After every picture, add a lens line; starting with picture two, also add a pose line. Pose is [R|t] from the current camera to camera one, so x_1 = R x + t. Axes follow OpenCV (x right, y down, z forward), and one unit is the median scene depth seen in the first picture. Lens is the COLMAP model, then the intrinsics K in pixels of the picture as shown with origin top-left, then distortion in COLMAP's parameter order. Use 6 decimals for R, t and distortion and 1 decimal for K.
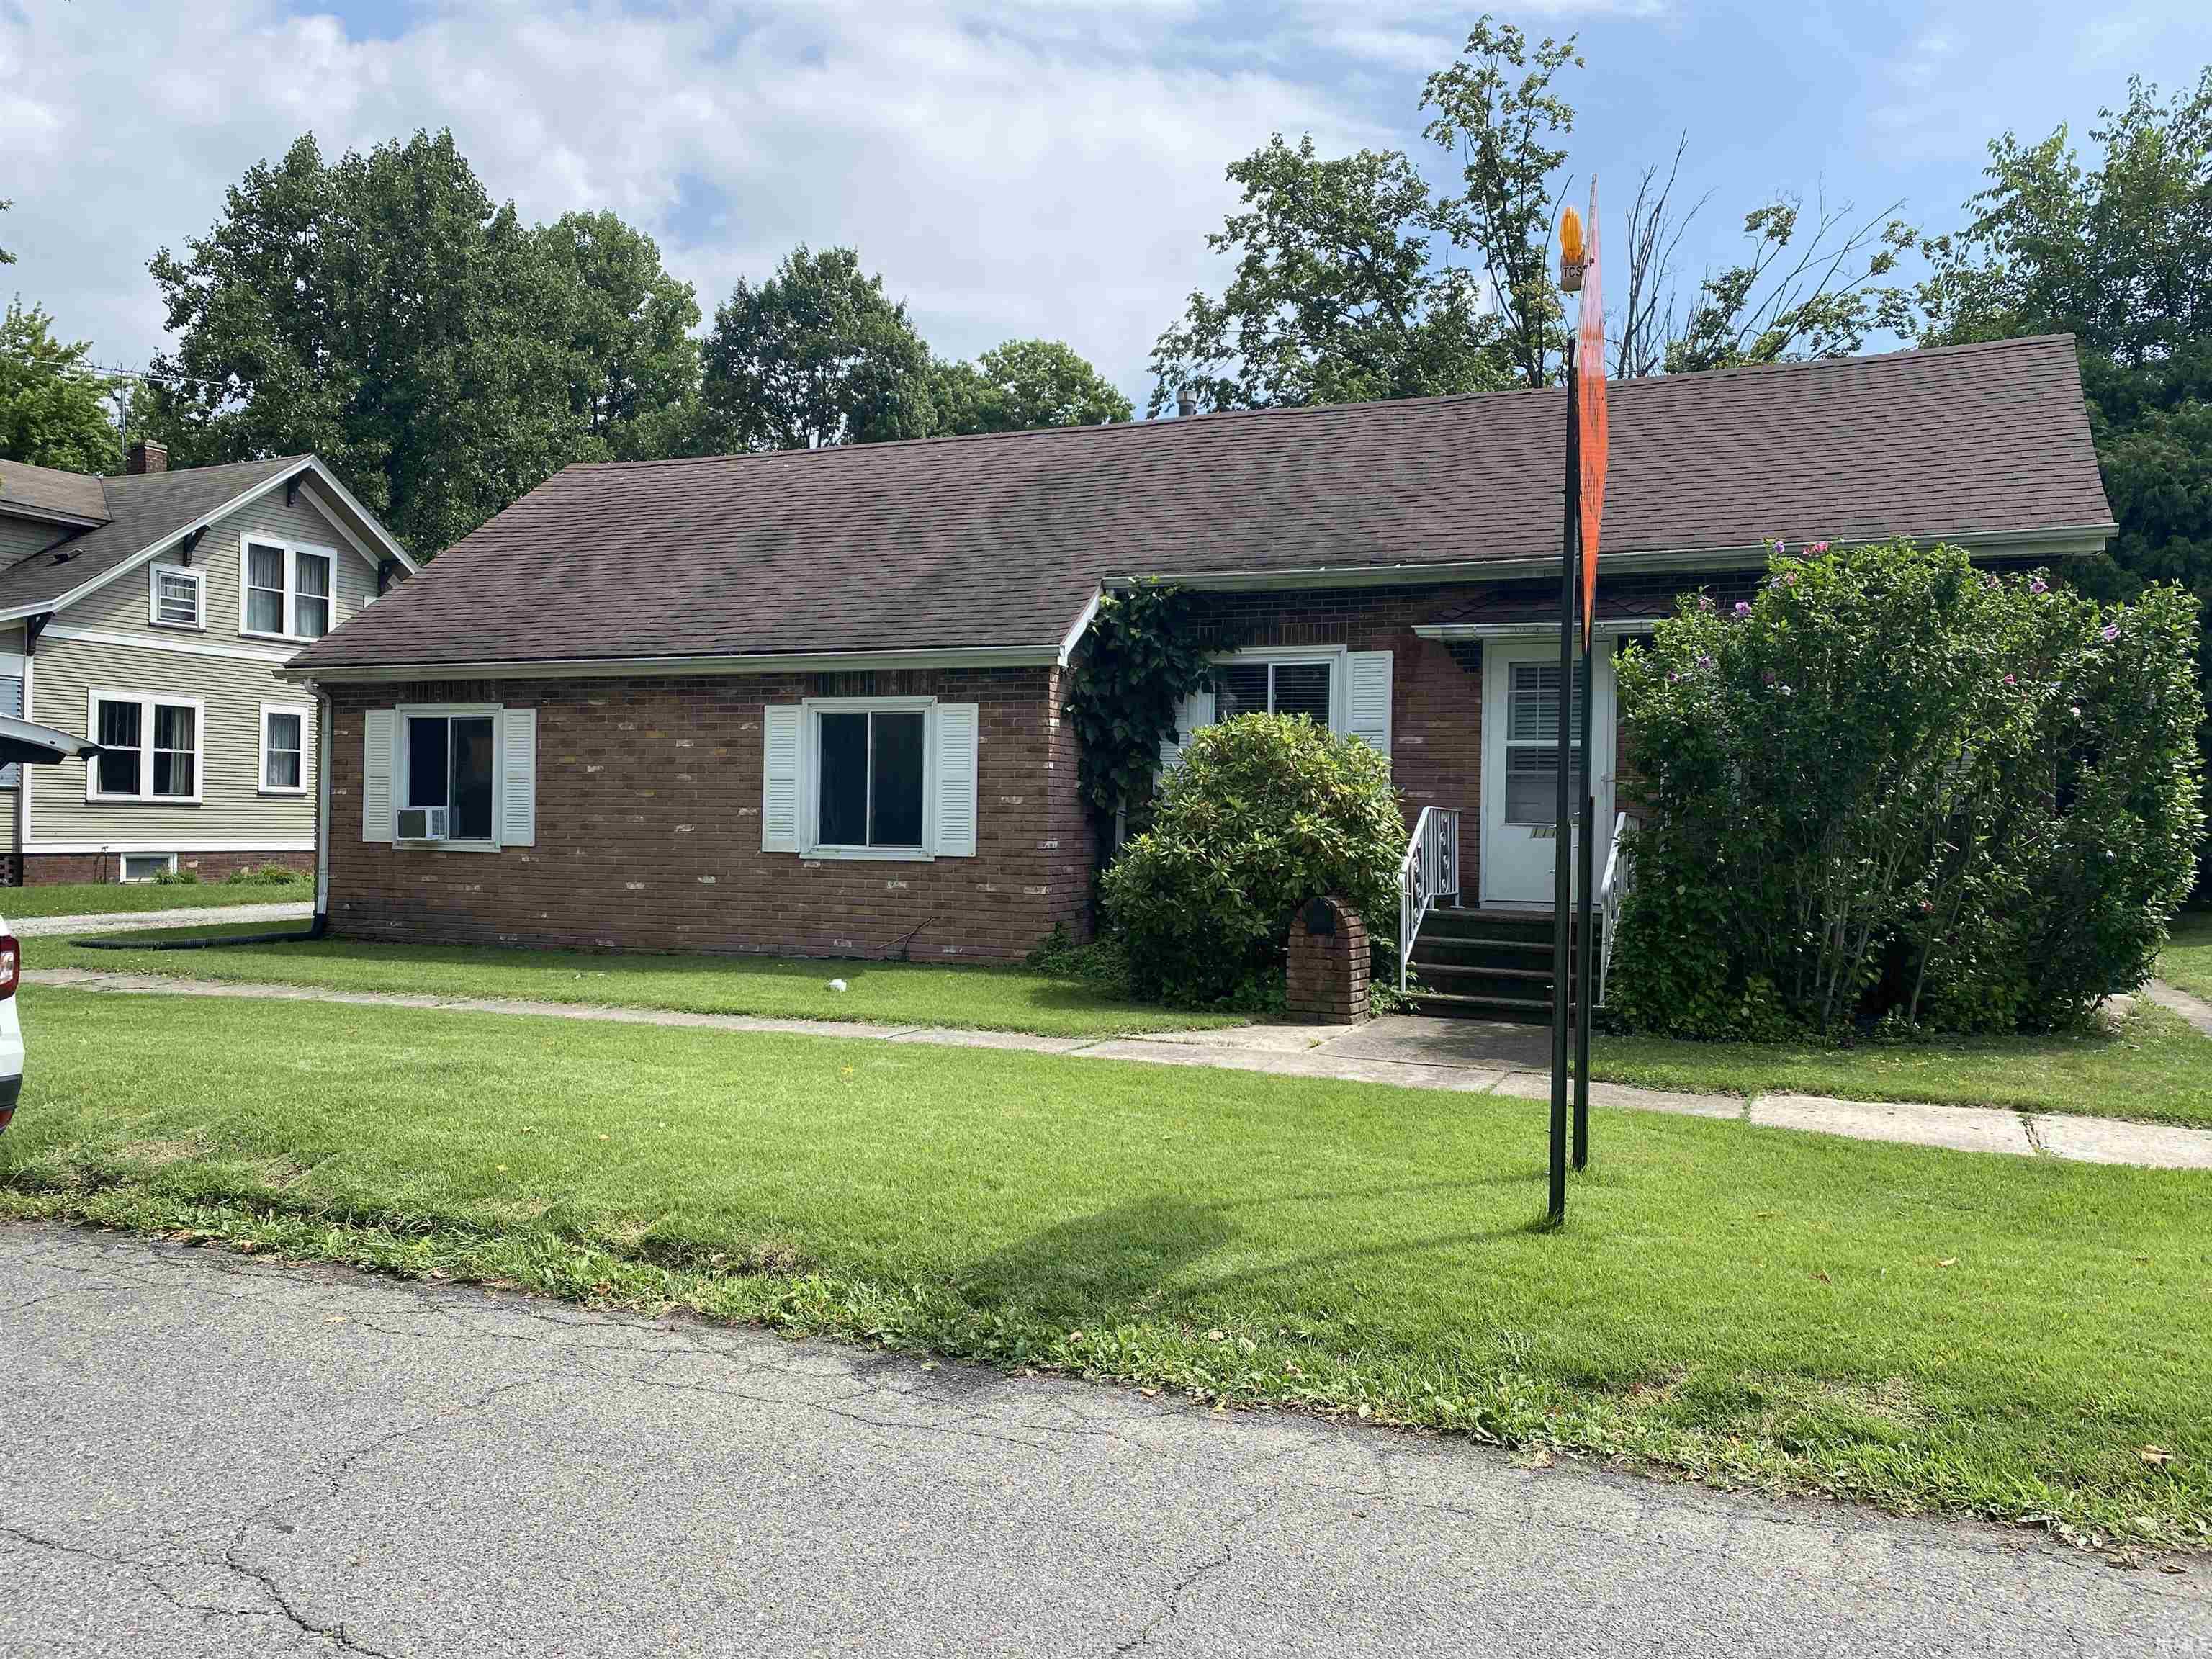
lens RADIAL K [[1708.8, 0, 1105.7], [0, 1708.8, 824.0], [0, 0, 1]] dist [0.020967, 0.004248]
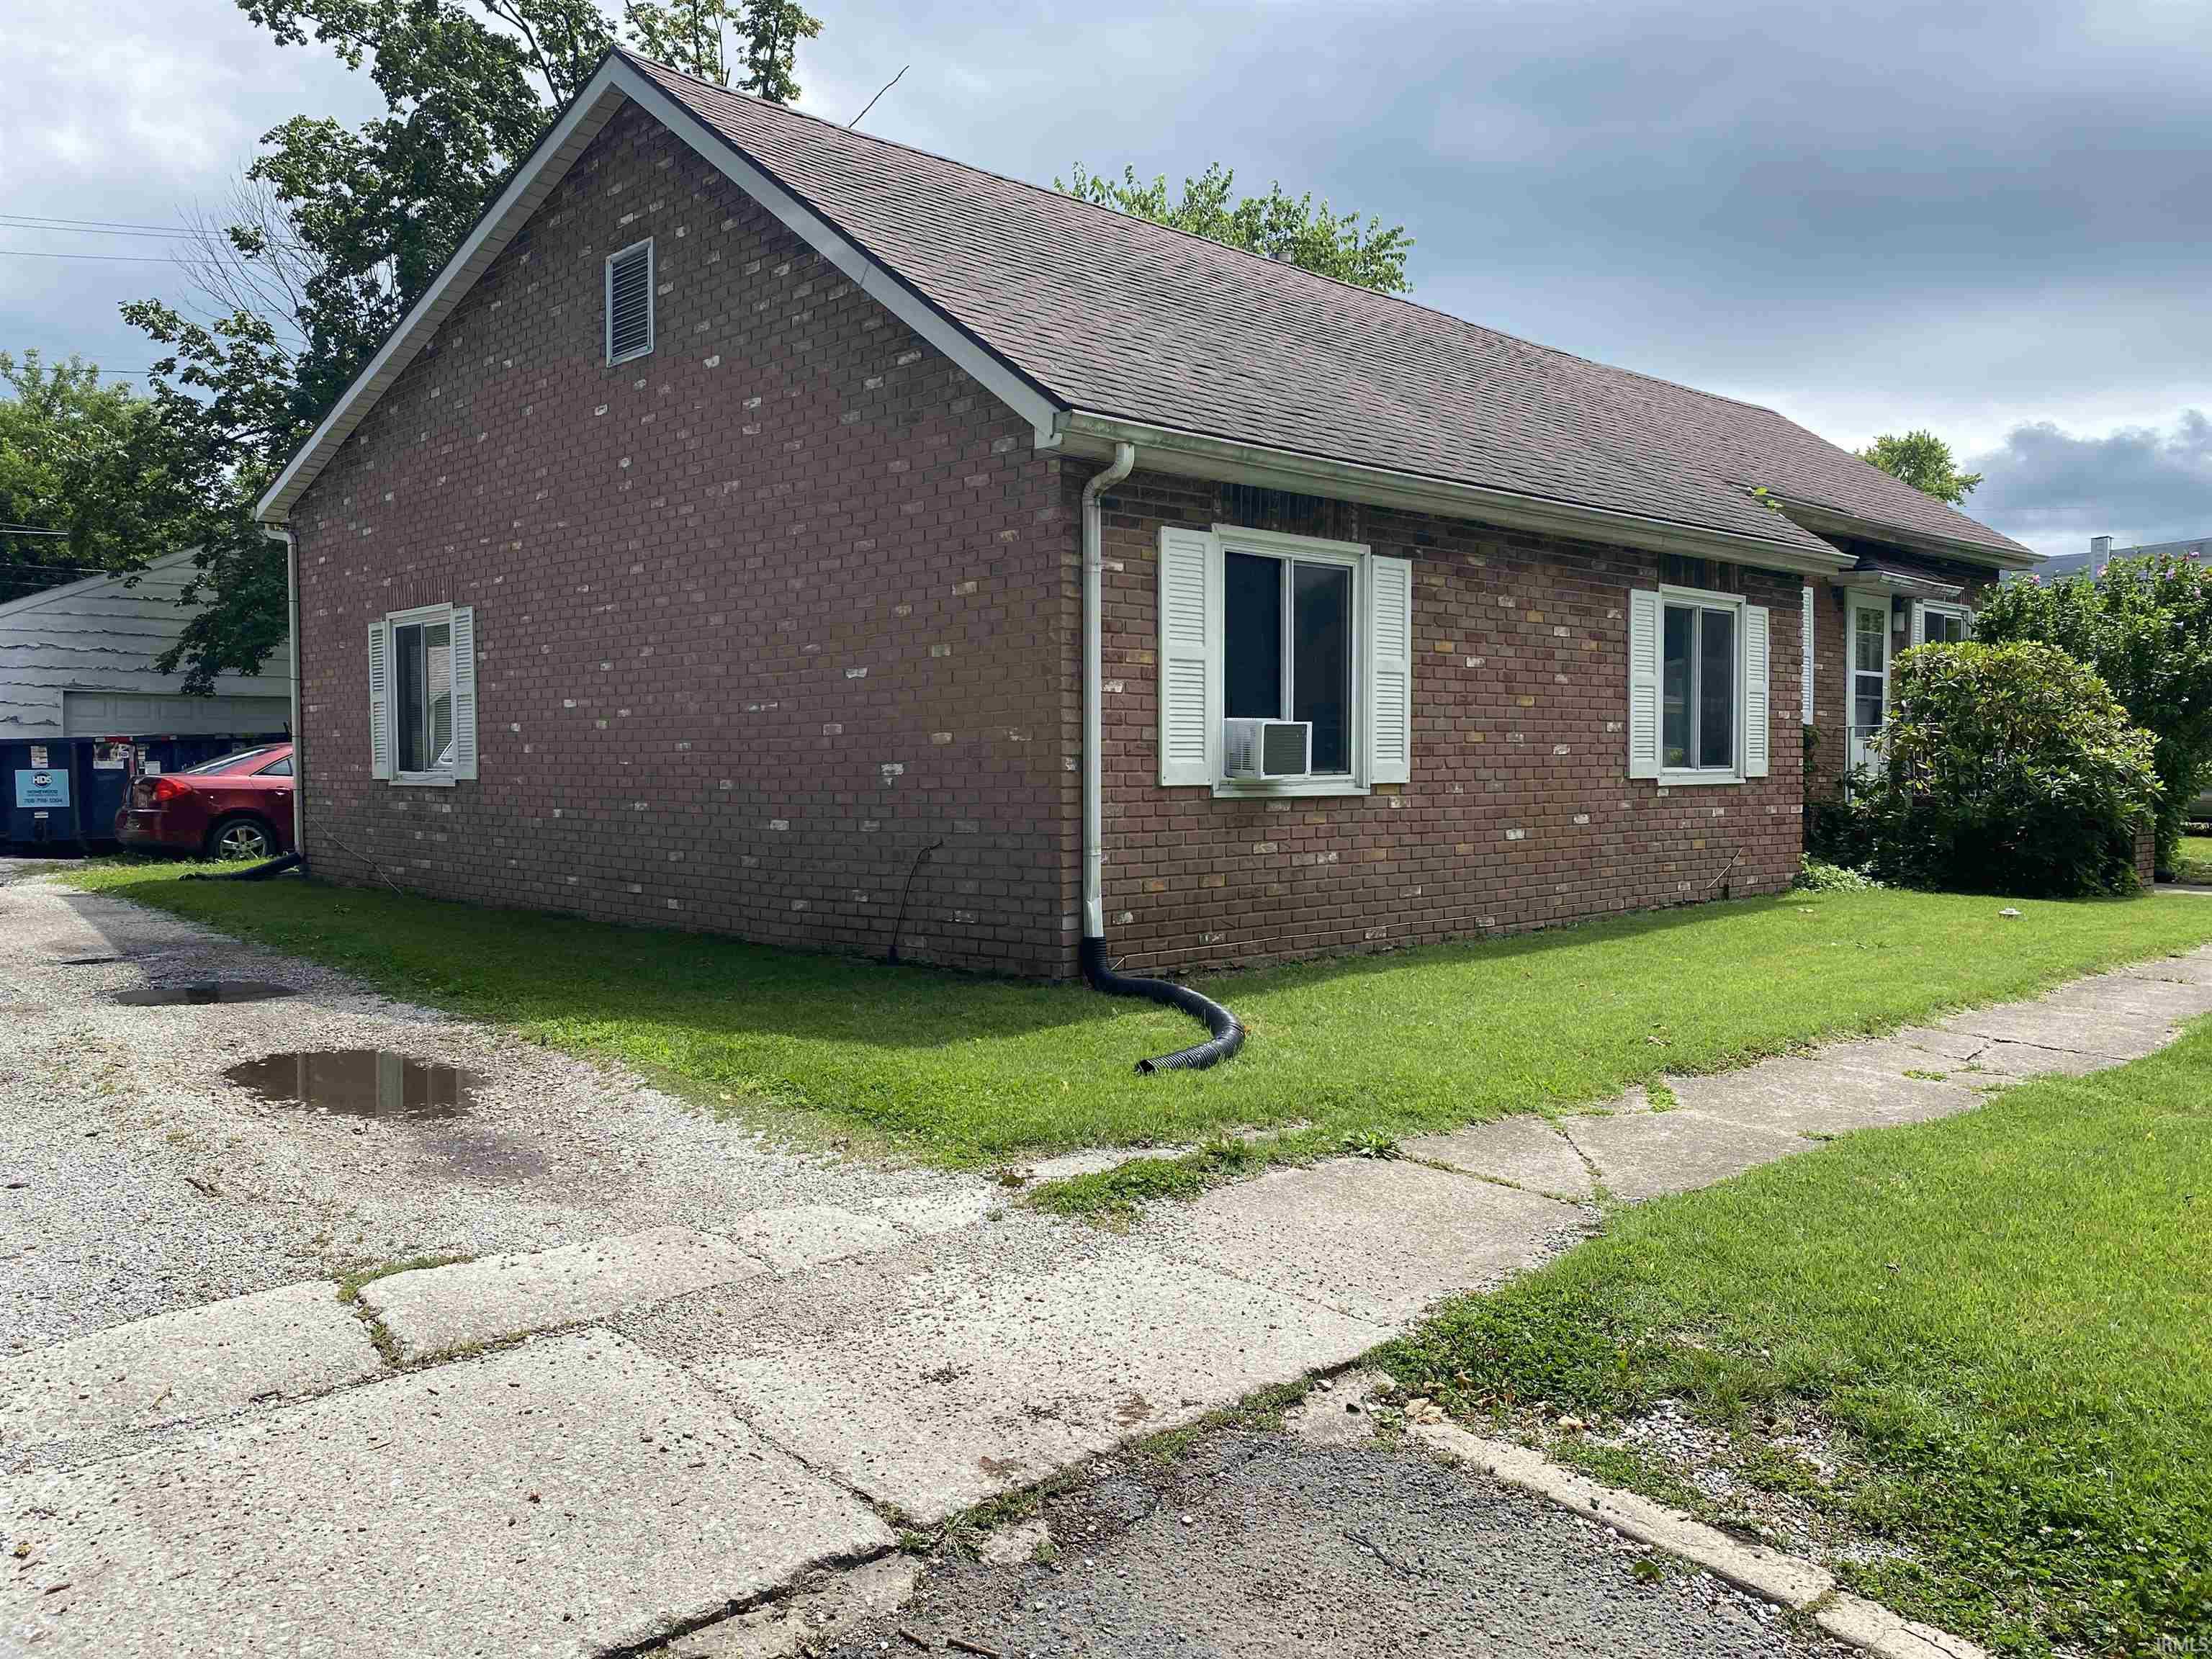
lens RADIAL K [[1708.8, 0, 1105.5], [0, 1708.8, 834.1], [0, 0, 1]] dist [0.020967, 0.004248]
pose [[0.408240, -0.053578, 0.911301, -0.967139], [0.010559, 0.998487, 0.053973, -0.003197], [-0.912814, -0.012411, 0.408187, 0.865815]]
